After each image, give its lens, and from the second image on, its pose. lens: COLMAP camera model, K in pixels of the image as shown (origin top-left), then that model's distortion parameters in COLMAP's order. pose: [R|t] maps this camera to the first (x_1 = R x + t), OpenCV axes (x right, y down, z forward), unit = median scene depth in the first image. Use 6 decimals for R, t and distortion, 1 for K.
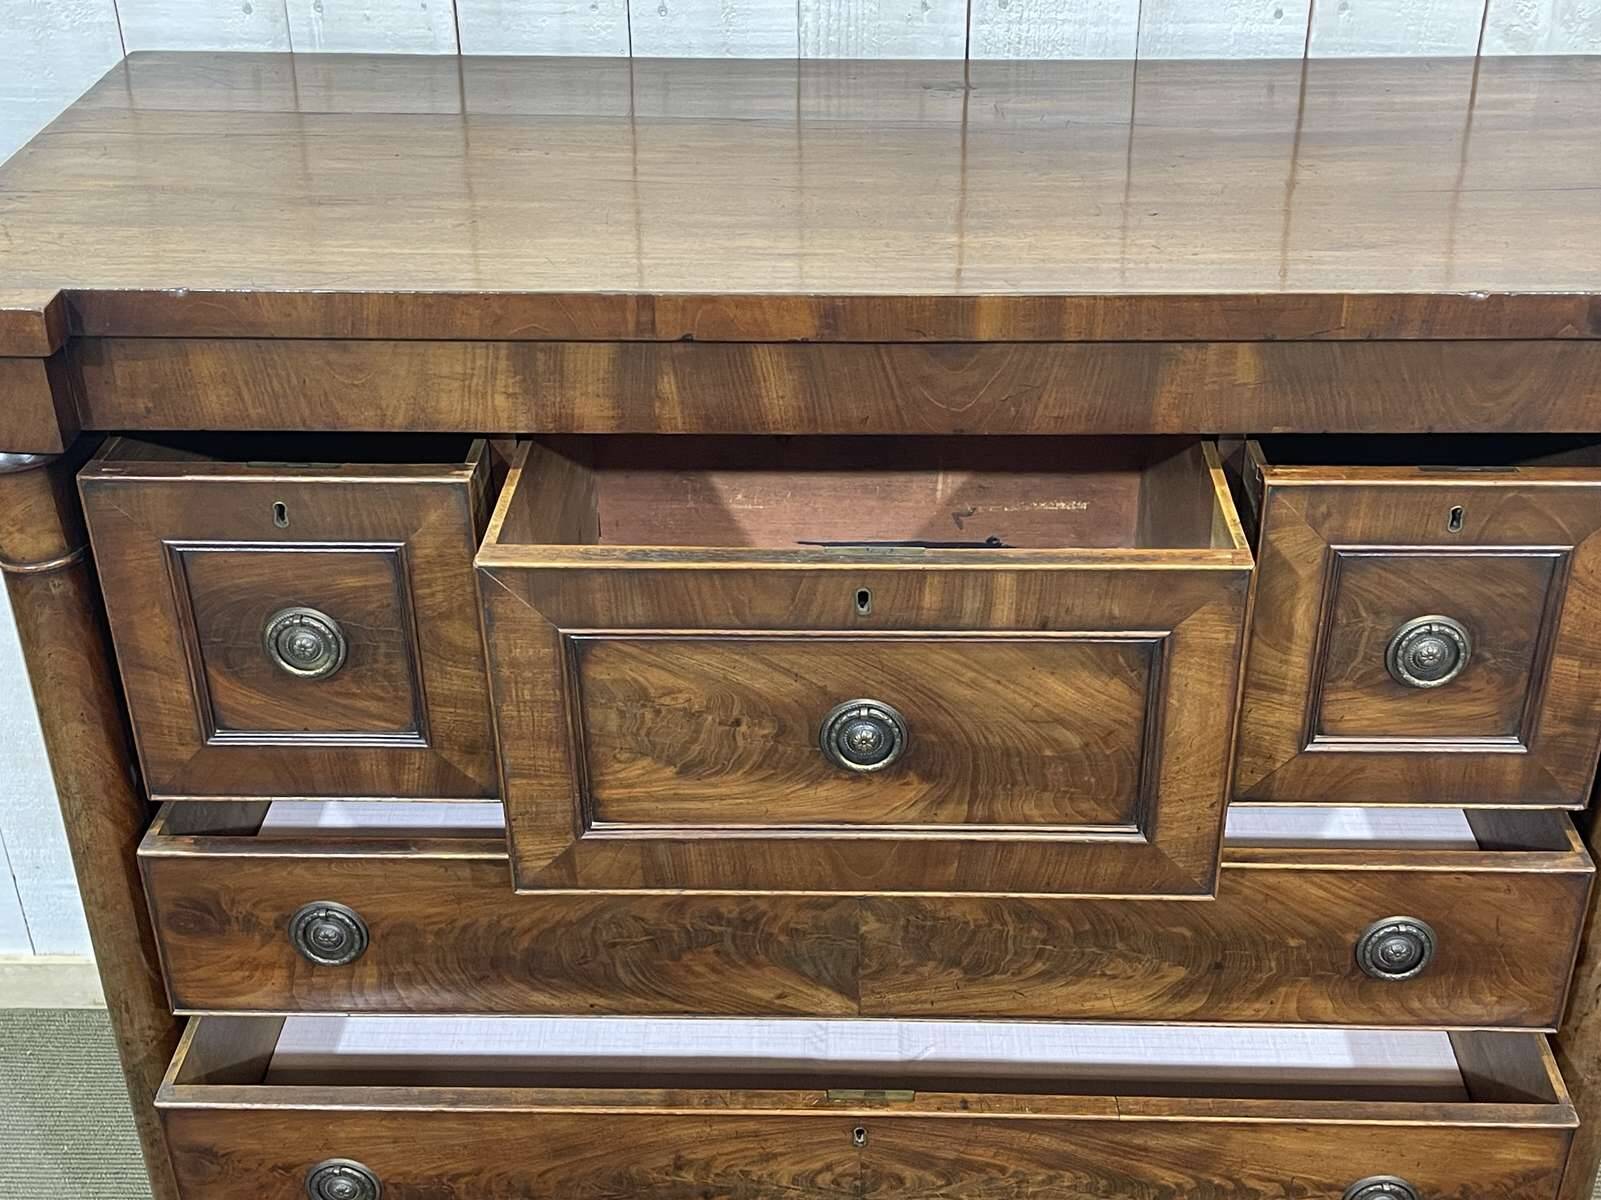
lens RADIAL K [[2000.5, 0, 829.4], [0, 2000.5, 606.9], [0, 0, 1]] dist [0.132634, -0.405422]
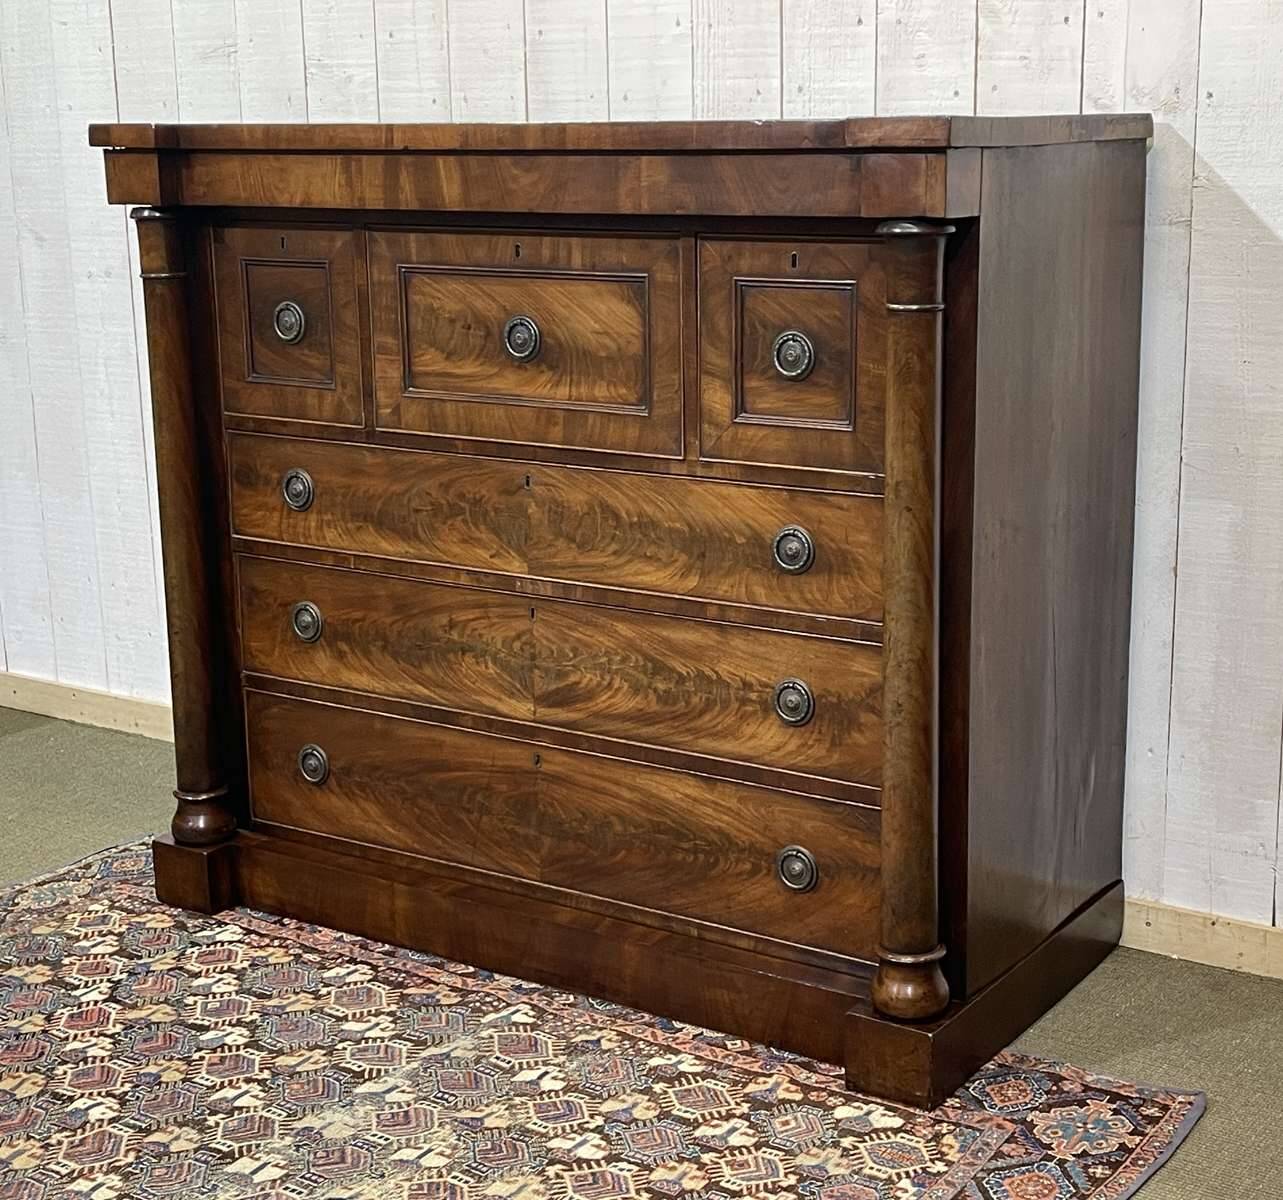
lens RADIAL K [[2037.4, 0, 691.3], [0, 2037.4, 603.0], [0, 0, 1]] dist [0.184967, -0.681515]
pose [[0.857856, 0.112571, -0.501409, 1.082337], [-0.250433, 0.943588, -0.216620, 0.638499], [0.448738, 0.311398, 0.837655, -0.440142]]
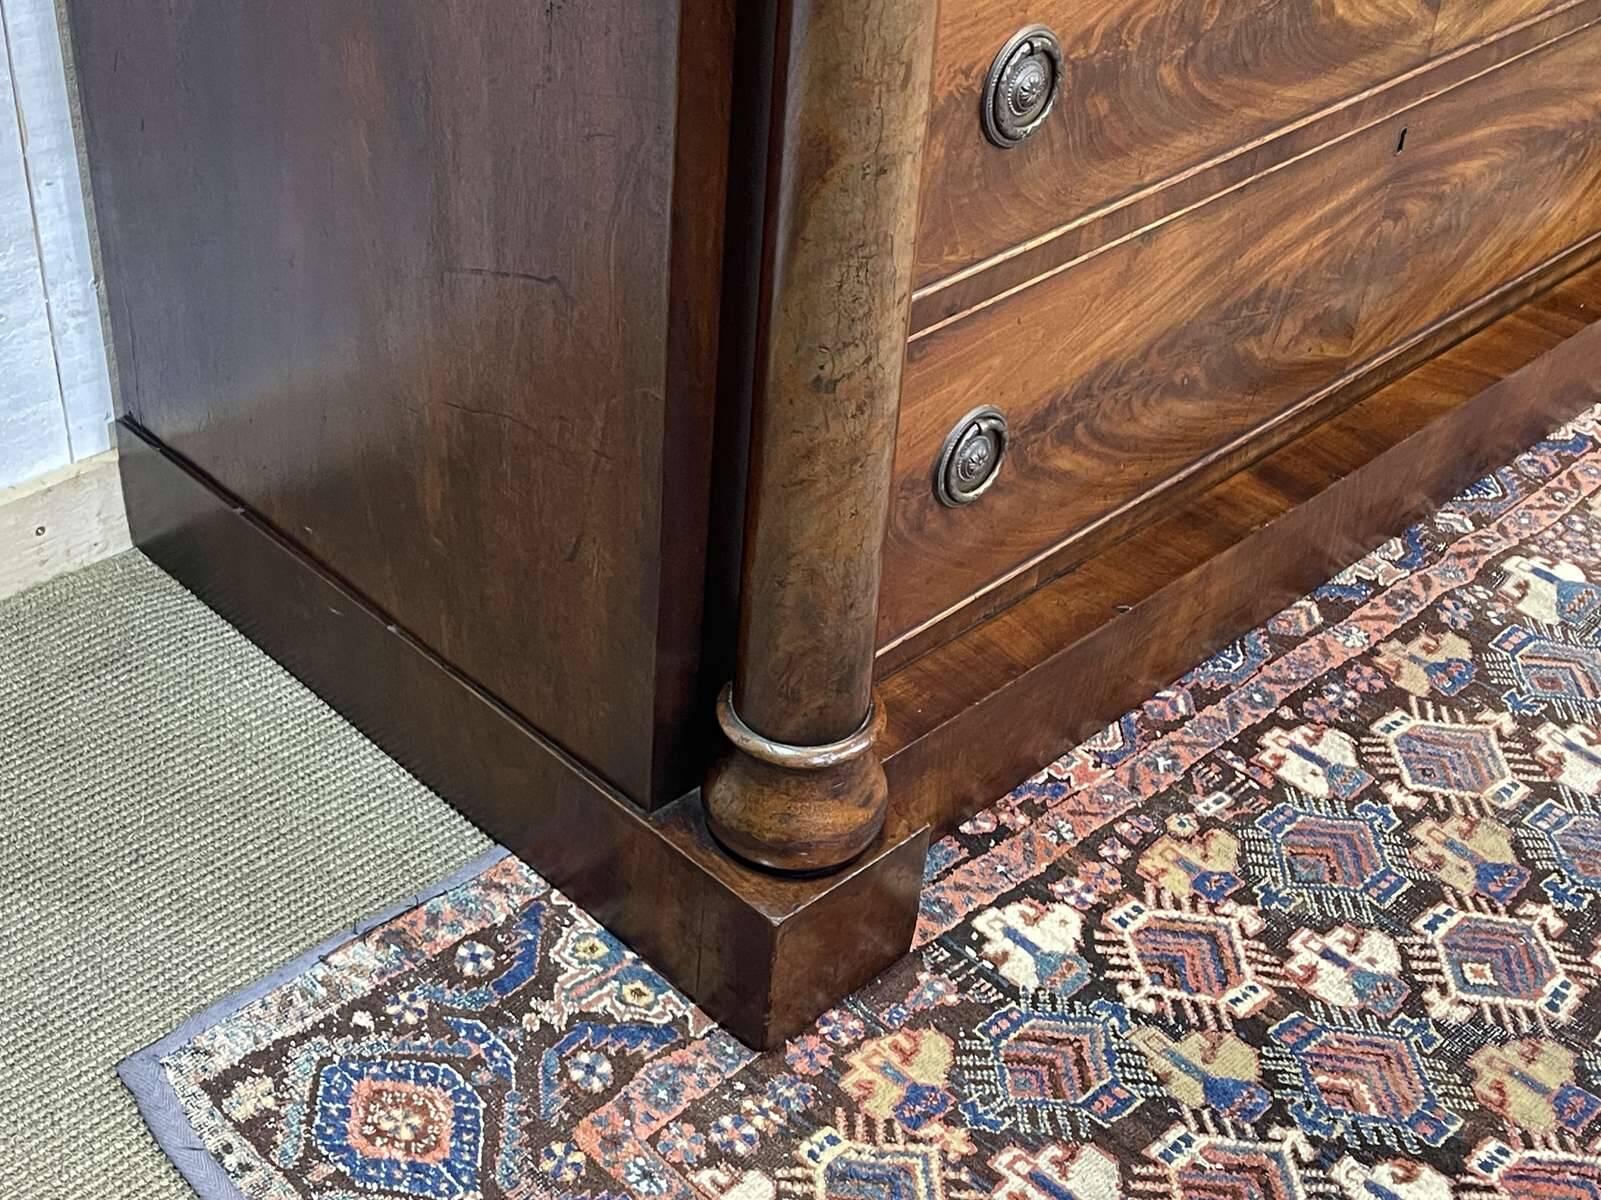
lens RADIAL K [[2203.4, 0, 800.5], [0, 2203.4, 600.0], [0, 0, 1]] dist [0.168549, -0.602662]
pose [[0.678294, -0.393247, 0.620705, -0.850792], [0.304977, 0.919208, 0.249090, 0.260333], [-0.668510, 0.020345, 0.743425, 0.590516]]
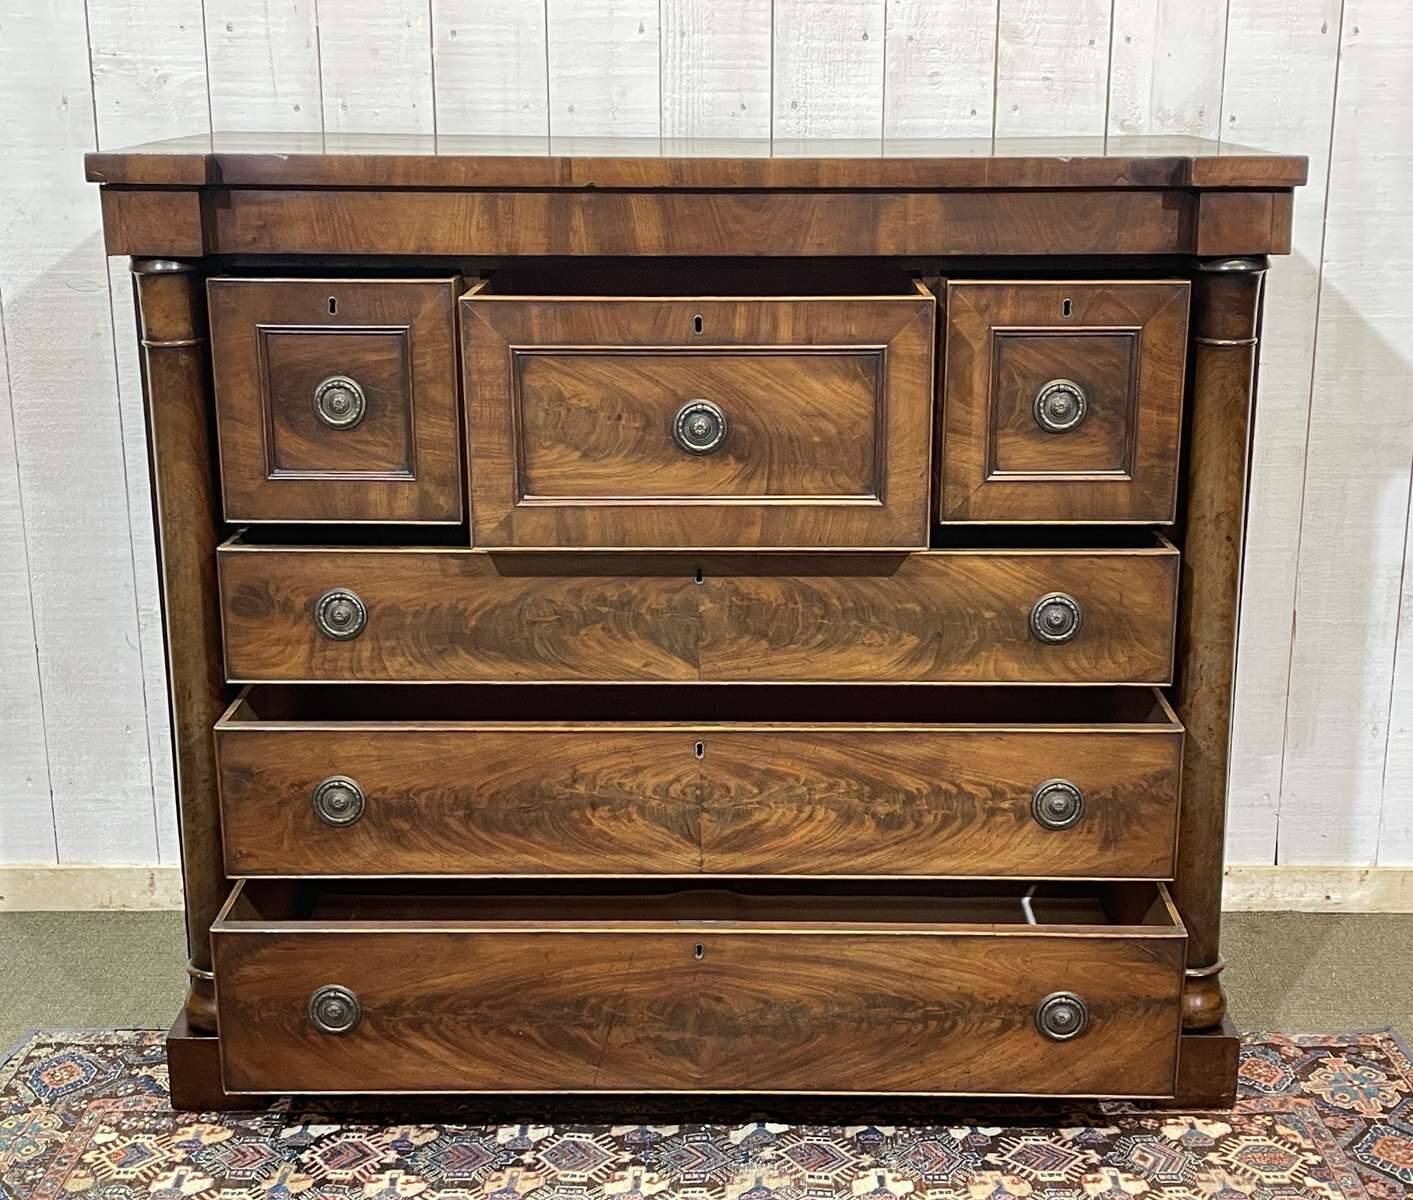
lens RADIAL K [[2010.0, 0, 746.1], [0, 2010.0, 616.4], [0, 0, 1]] dist [0.172362, -0.698731]
pose [[0.999685, -0.000415, 0.025100, 0.013064], [0.007089, 0.963833, -0.266412, 0.595004], [-0.024082, 0.266506, 0.963532, -0.463639]]
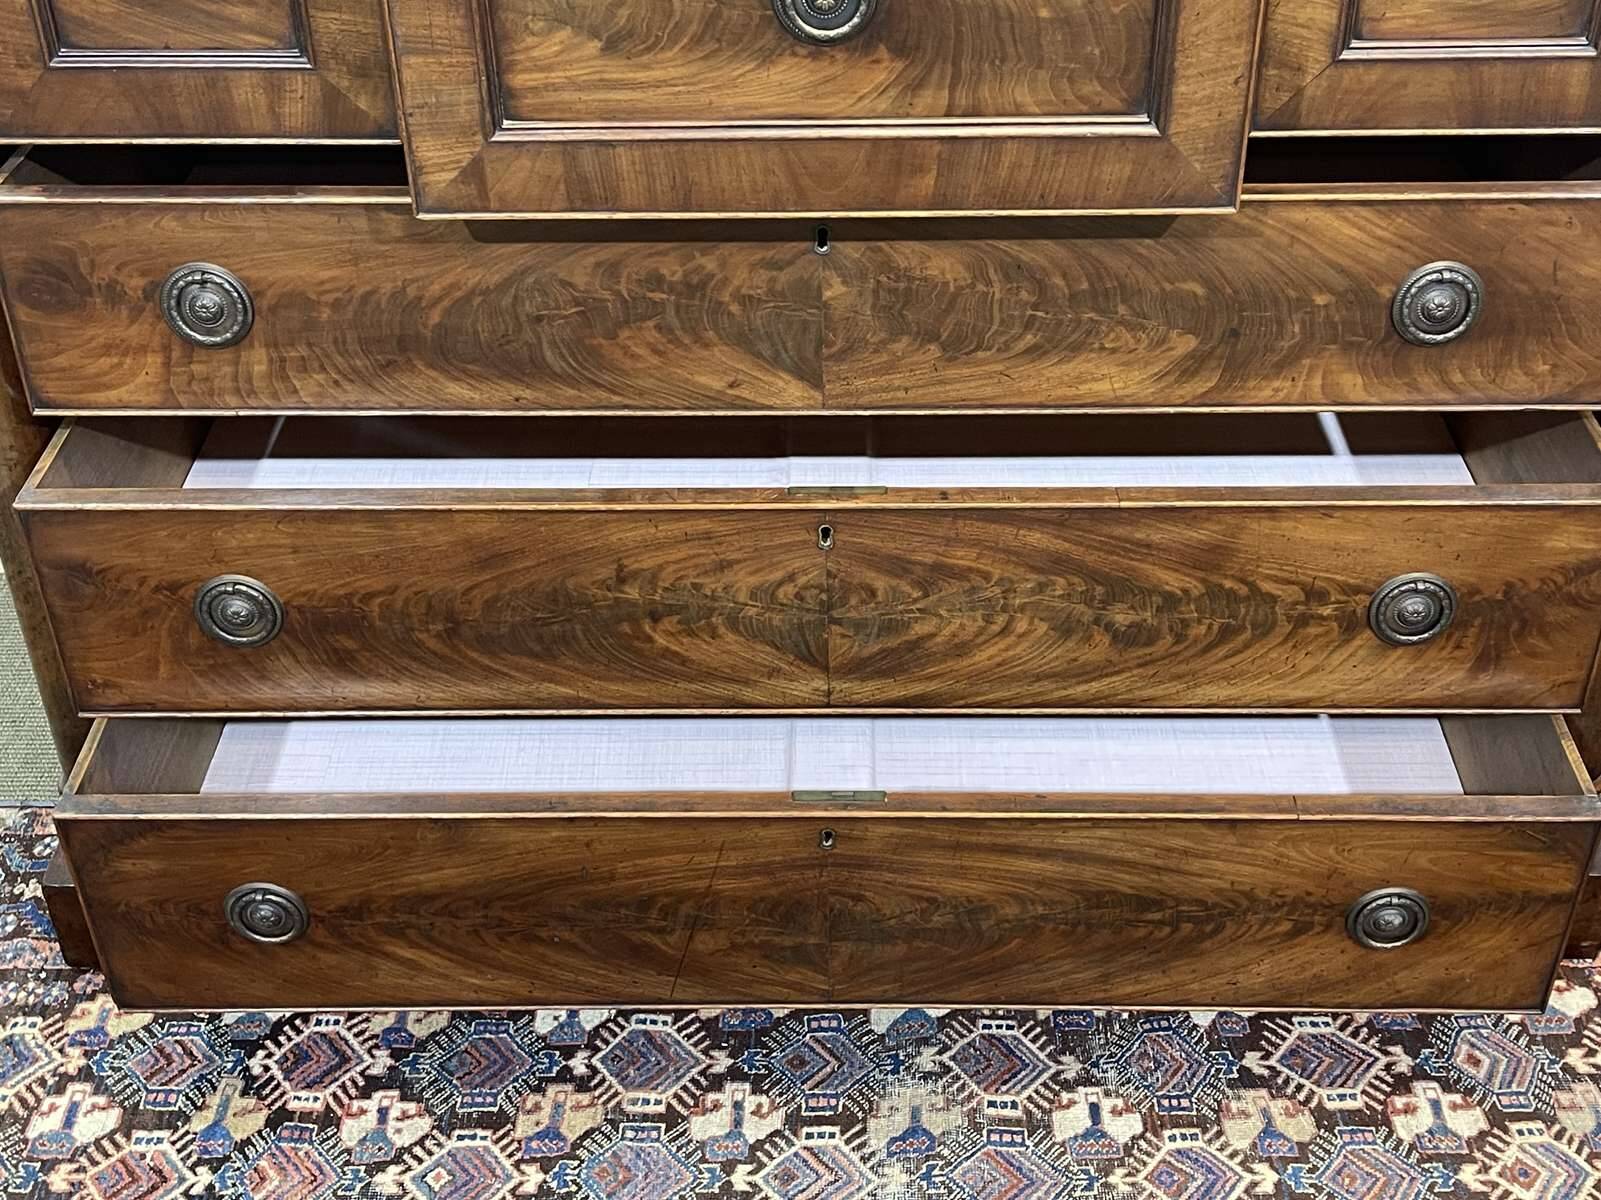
lens RADIAL K [[2000.5, 0, 829.4], [0, 2000.5, 606.9], [0, 0, 1]] dist [0.132634, -0.405422]
pose [[0.999750, -0.013655, 0.017688, 0.000835], [0.012192, 0.996693, 0.080339, 0.237646], [-0.018727, -0.080103, 0.996611, 0.131877]]
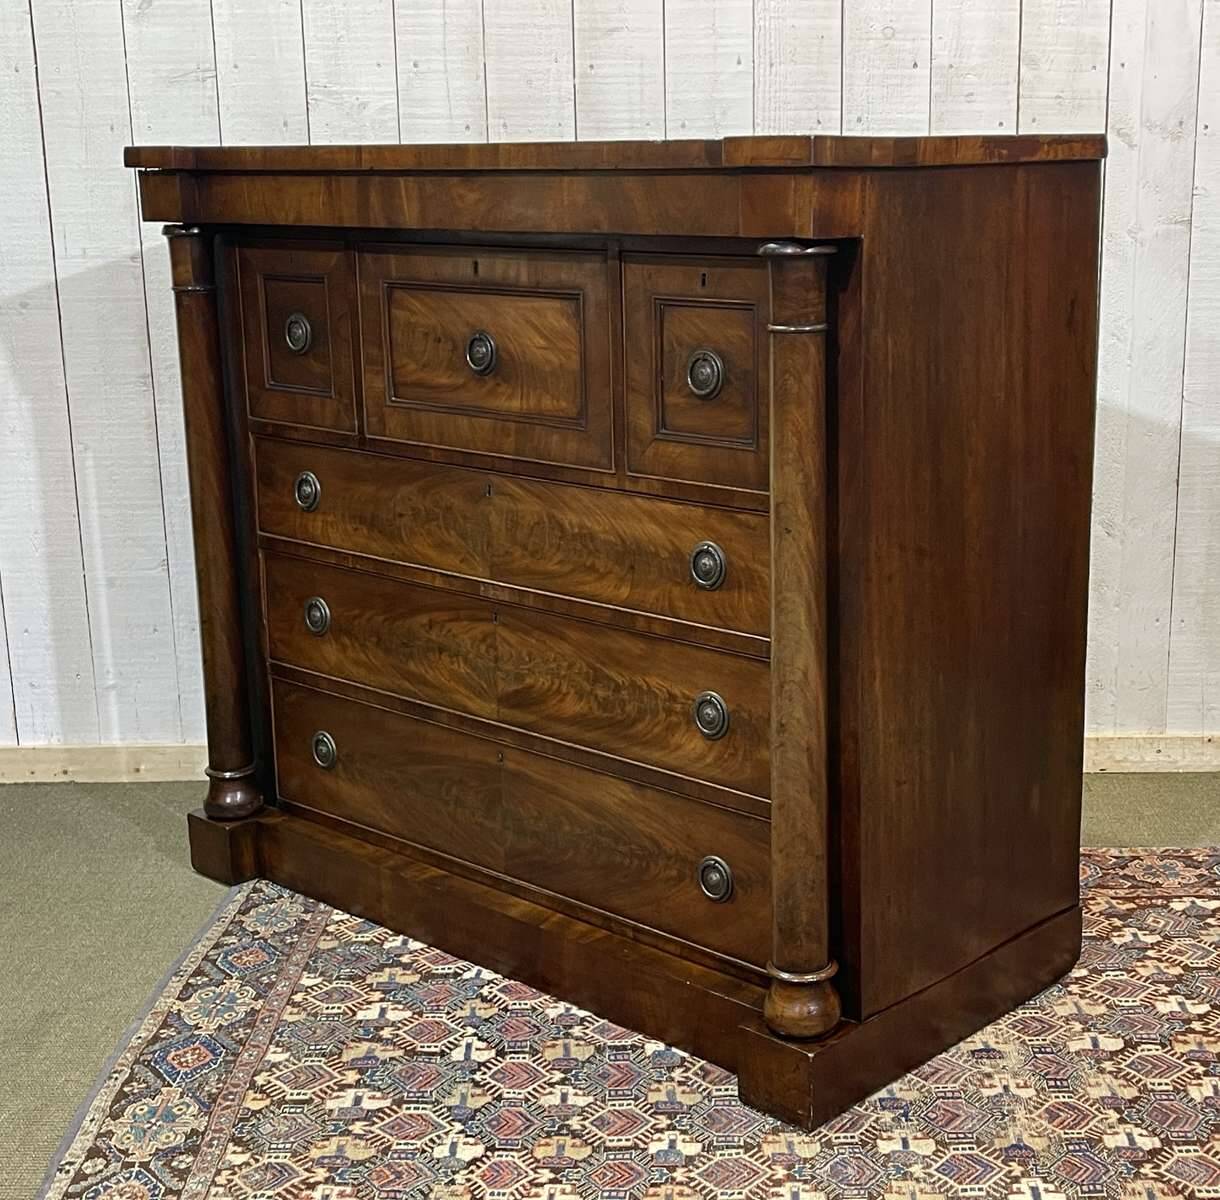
lens RADIAL K [[1858.3, 0, 713.0], [0, 1858.3, 601.5], [0, 0, 1]] dist [0.191405, -0.672197]
pose [[0.766177, 0.144554, -0.626160, 1.289824], [-0.313485, 0.934648, -0.167813, 0.497152], [0.560981, 0.324866, 0.761421, -0.175113]]
